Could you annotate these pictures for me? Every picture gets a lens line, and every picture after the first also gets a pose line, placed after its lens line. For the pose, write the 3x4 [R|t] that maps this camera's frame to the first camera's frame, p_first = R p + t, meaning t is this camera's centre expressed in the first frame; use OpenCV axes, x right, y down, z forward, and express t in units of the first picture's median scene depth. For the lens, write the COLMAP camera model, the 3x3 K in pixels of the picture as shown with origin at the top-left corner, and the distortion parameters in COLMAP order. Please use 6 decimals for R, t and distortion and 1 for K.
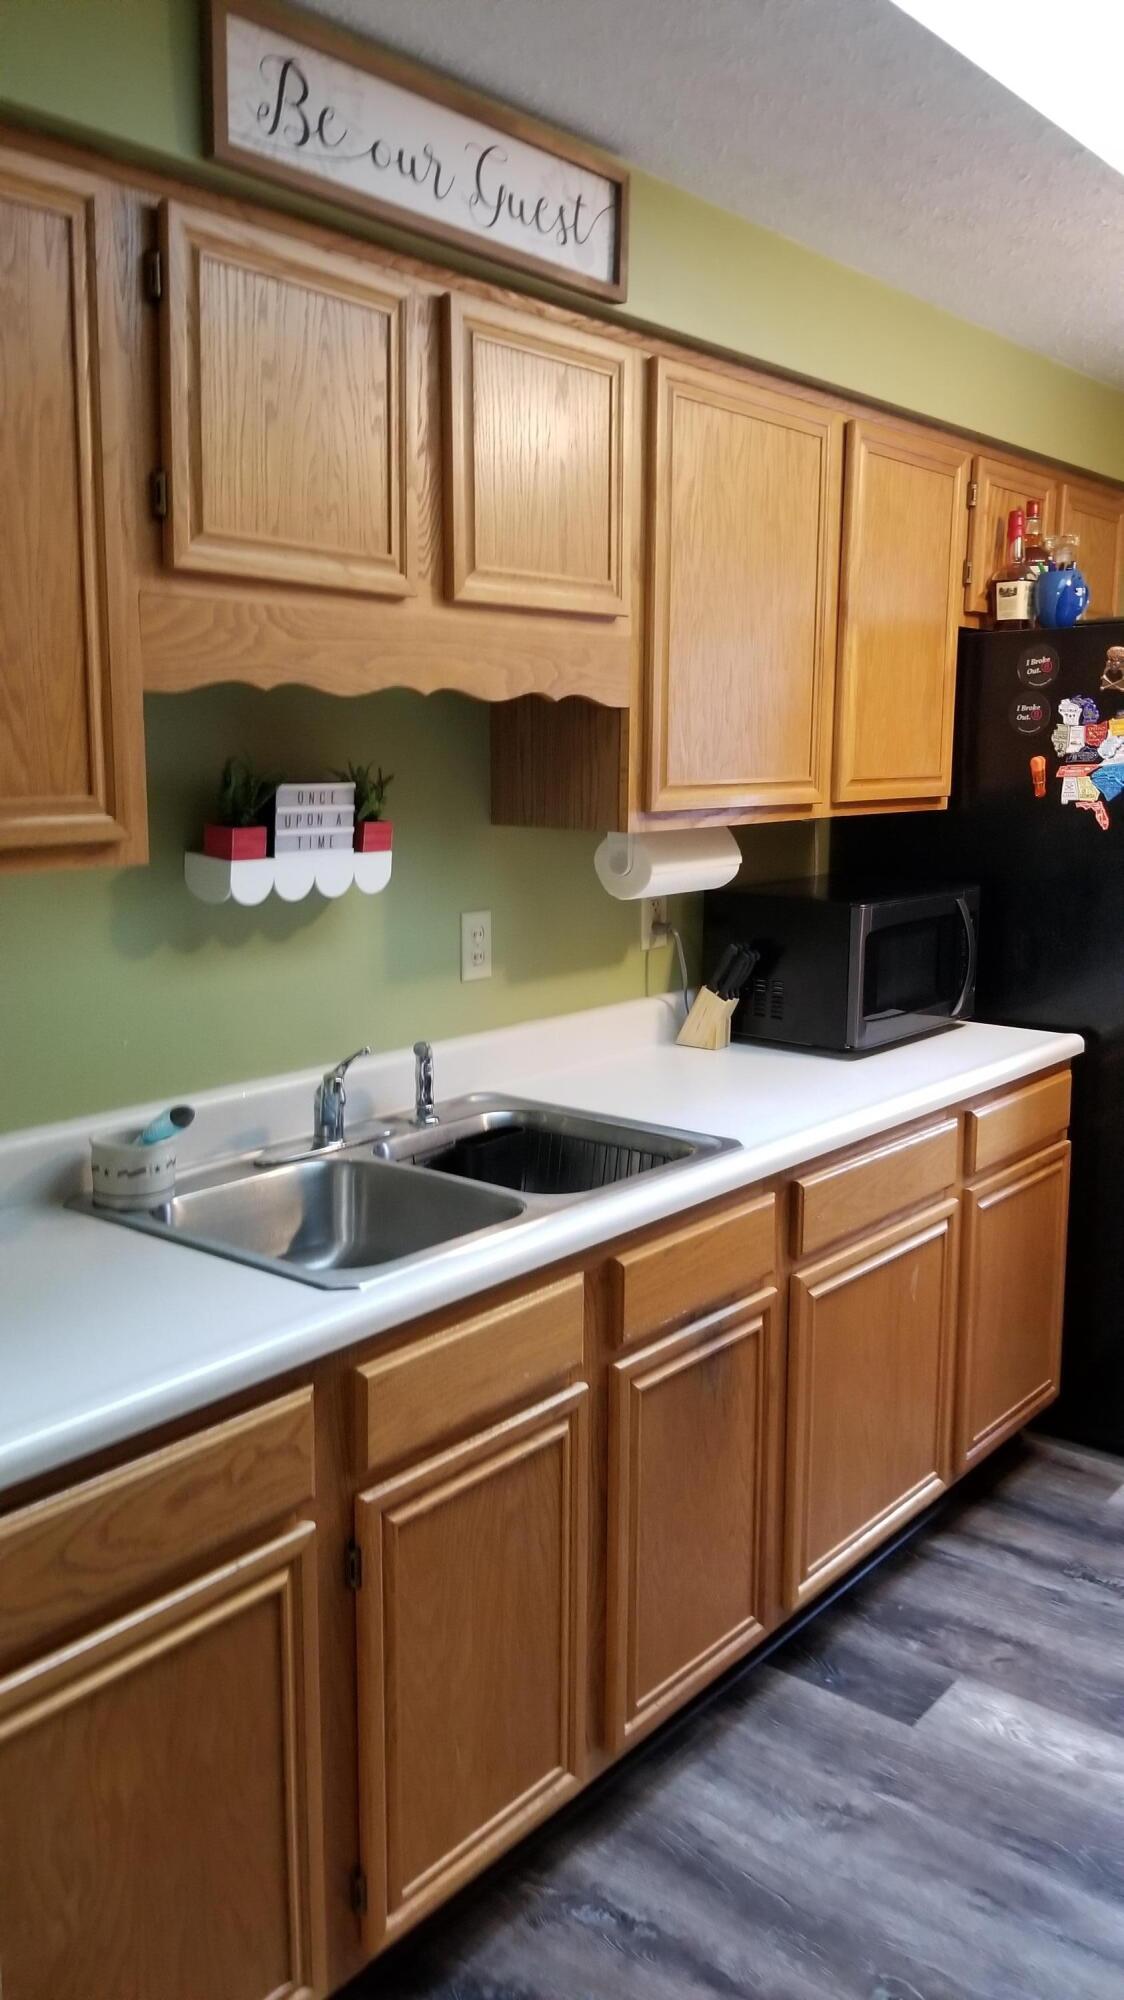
lens RADIAL K [[1553.9, 0, 561.7], [0, 1553.9, 953.9], [0, 0, 1]] dist [0.058848, -0.072496]
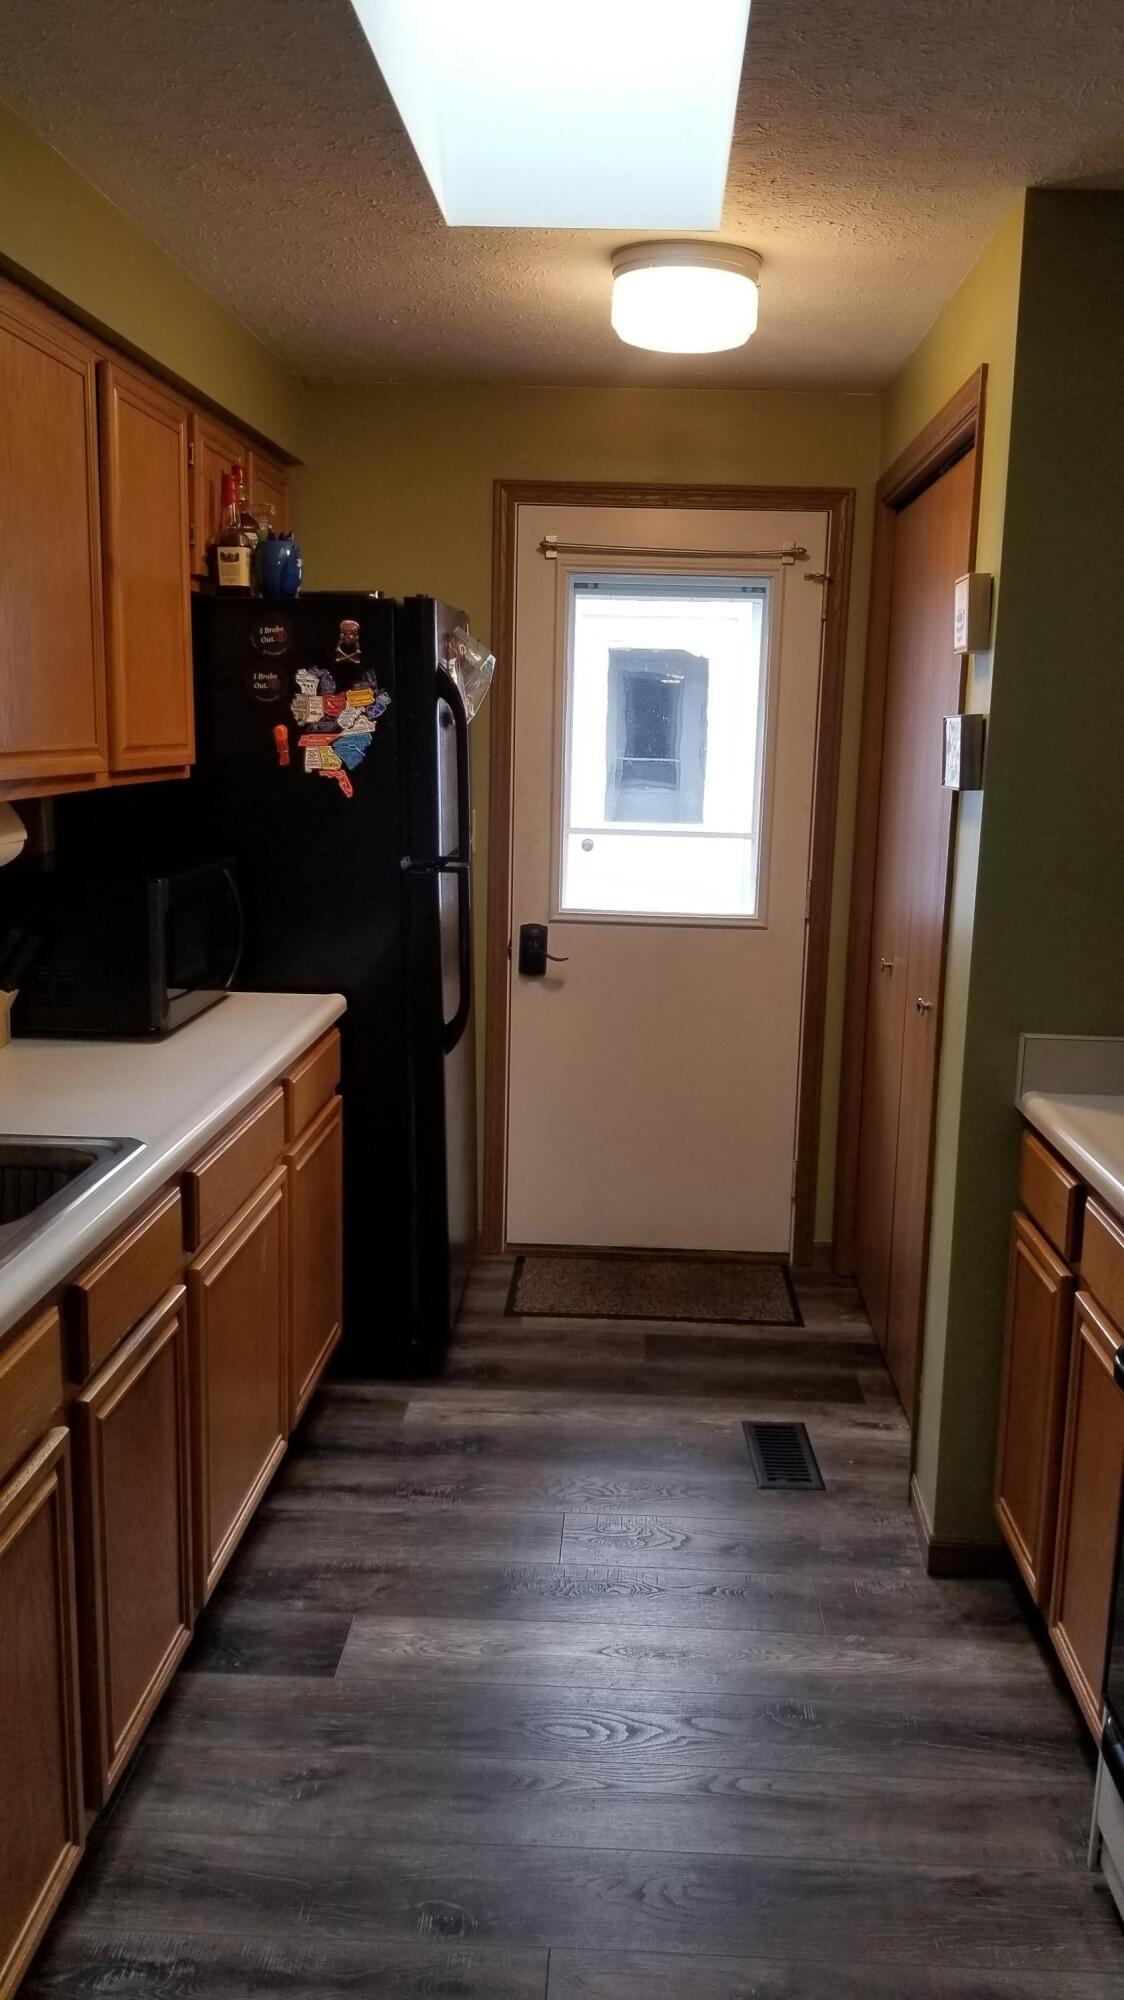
lens RADIAL K [[1571.2, 0, 562.0], [0, 1571.2, 1000.0], [0, 0, 1]] dist [0.055386, -0.078679]
pose [[0.805117, -0.090561, 0.586161, -0.181161], [0.060151, 0.995646, 0.071207, -0.011670], [-0.590057, -0.022071, 0.807060, 0.067815]]
